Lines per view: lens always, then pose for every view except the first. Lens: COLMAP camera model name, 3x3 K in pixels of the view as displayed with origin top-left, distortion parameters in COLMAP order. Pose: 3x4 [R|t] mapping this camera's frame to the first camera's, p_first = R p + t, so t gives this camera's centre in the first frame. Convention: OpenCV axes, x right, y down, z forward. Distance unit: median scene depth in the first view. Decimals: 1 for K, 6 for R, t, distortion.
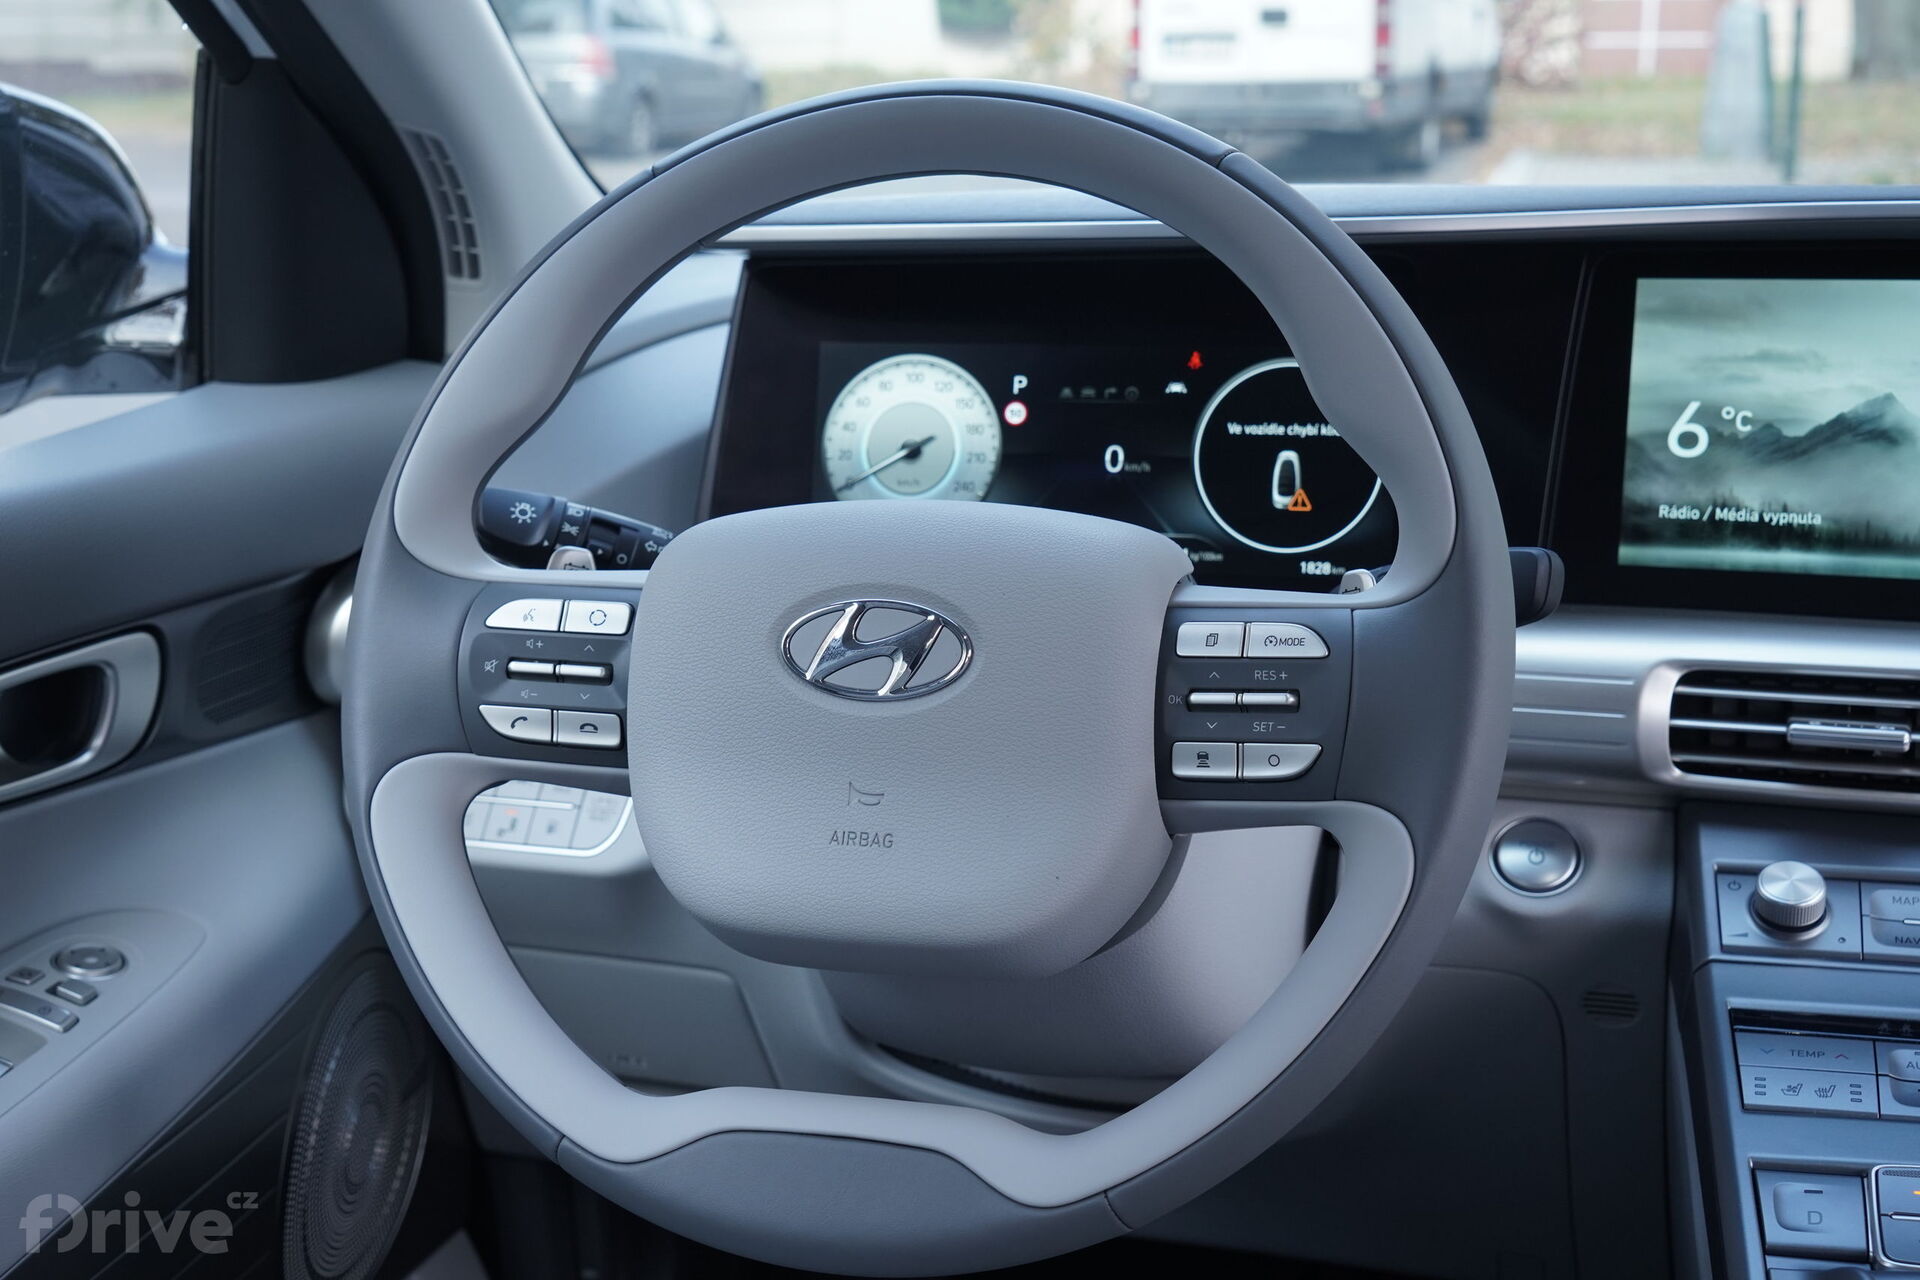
lens RADIAL K [[2363.7, 0, 959.5], [0, 2363.7, 639.5], [0, 0, 1]] dist [-0.016097, 0.000000]
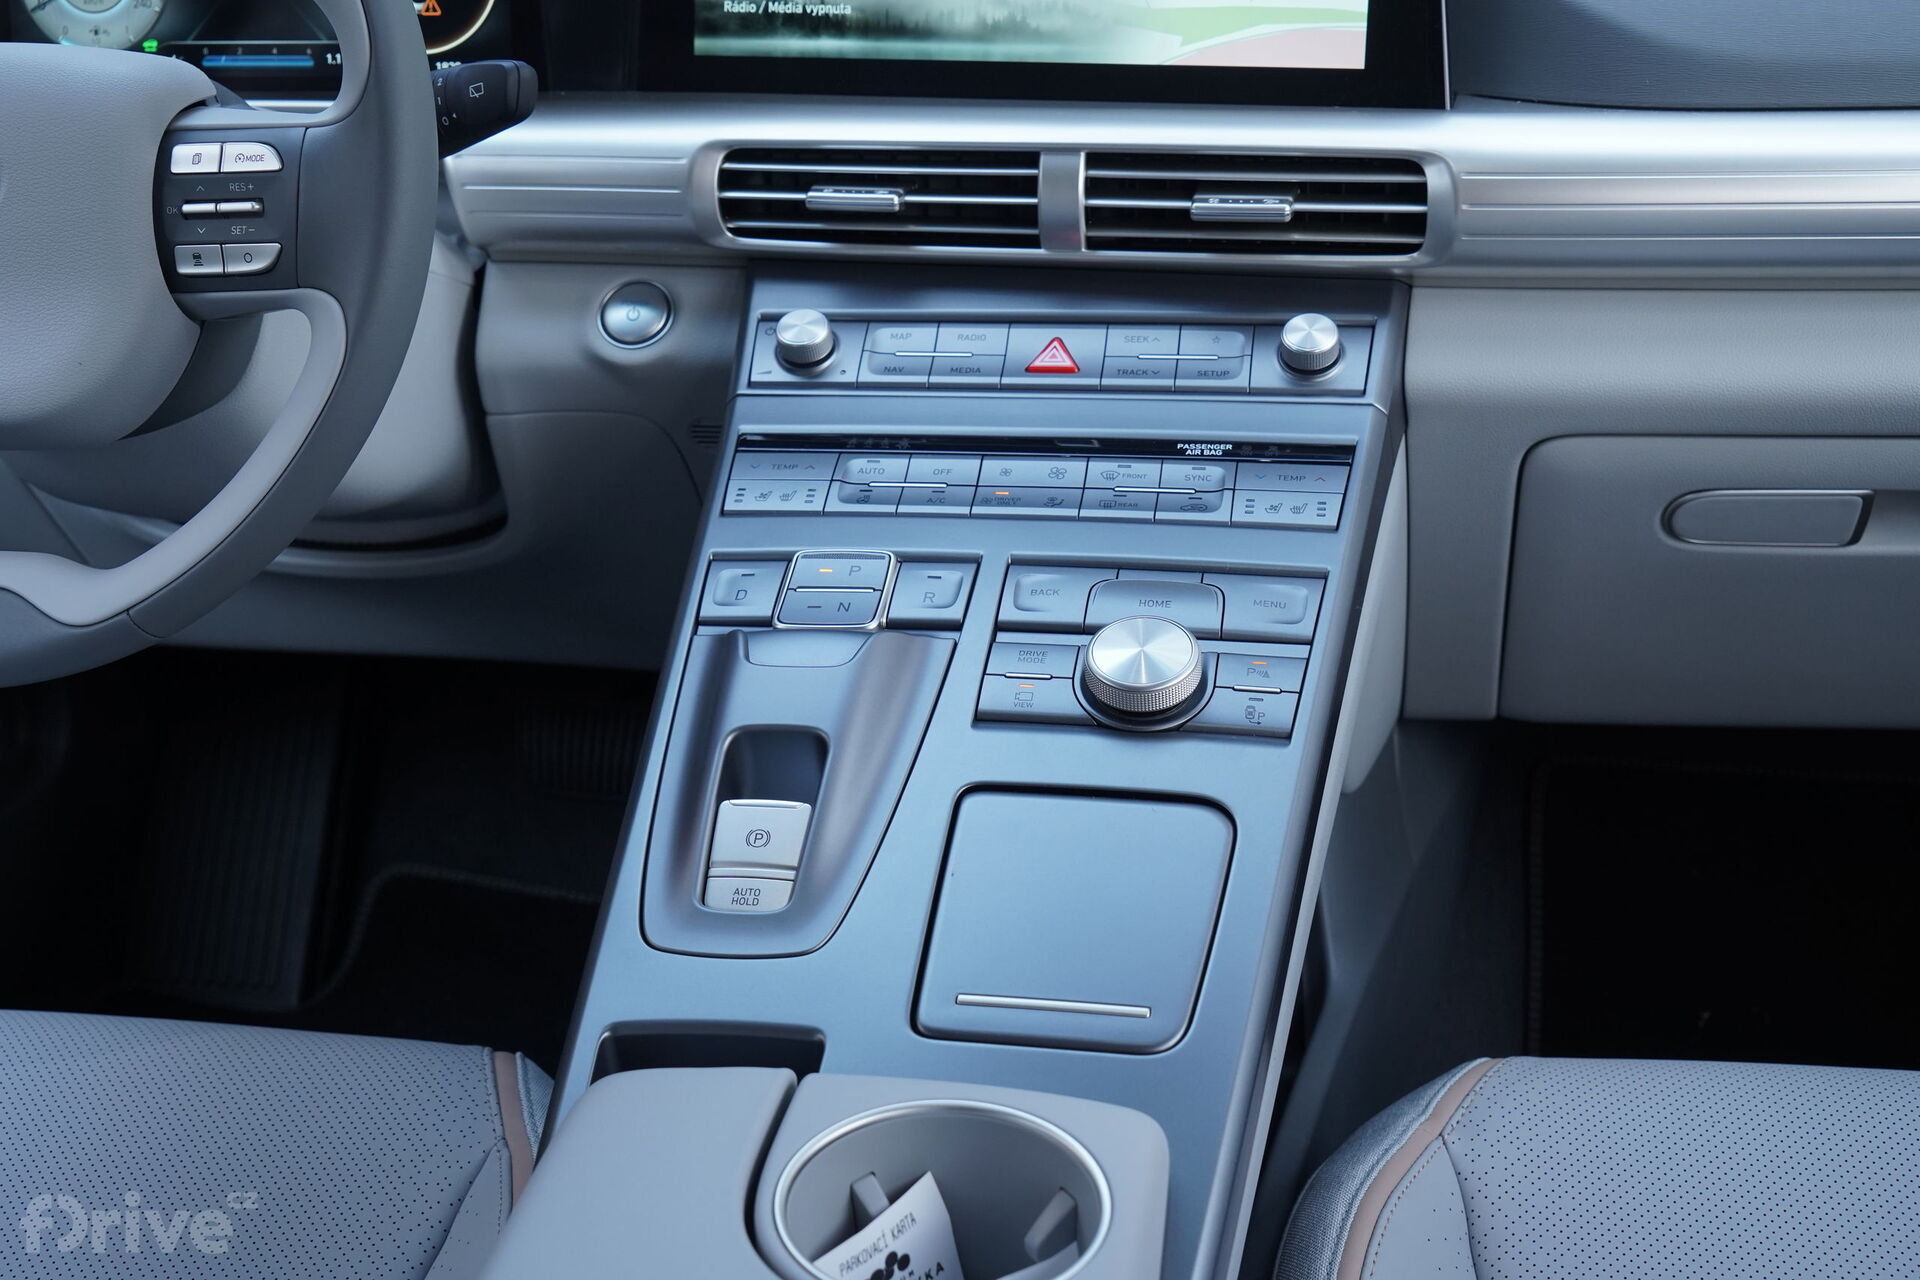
lens RADIAL K [[2438.4, 0, 960.5], [0, 2438.4, 639.8], [0, 0, 1]] dist [-0.016892, 0.000000]
pose [[0.993021, -0.067800, 0.096500, 0.297604], [0.043692, 0.971504, 0.232963, -0.027884], [-0.109545, -0.227120, 0.967686, -0.248870]]
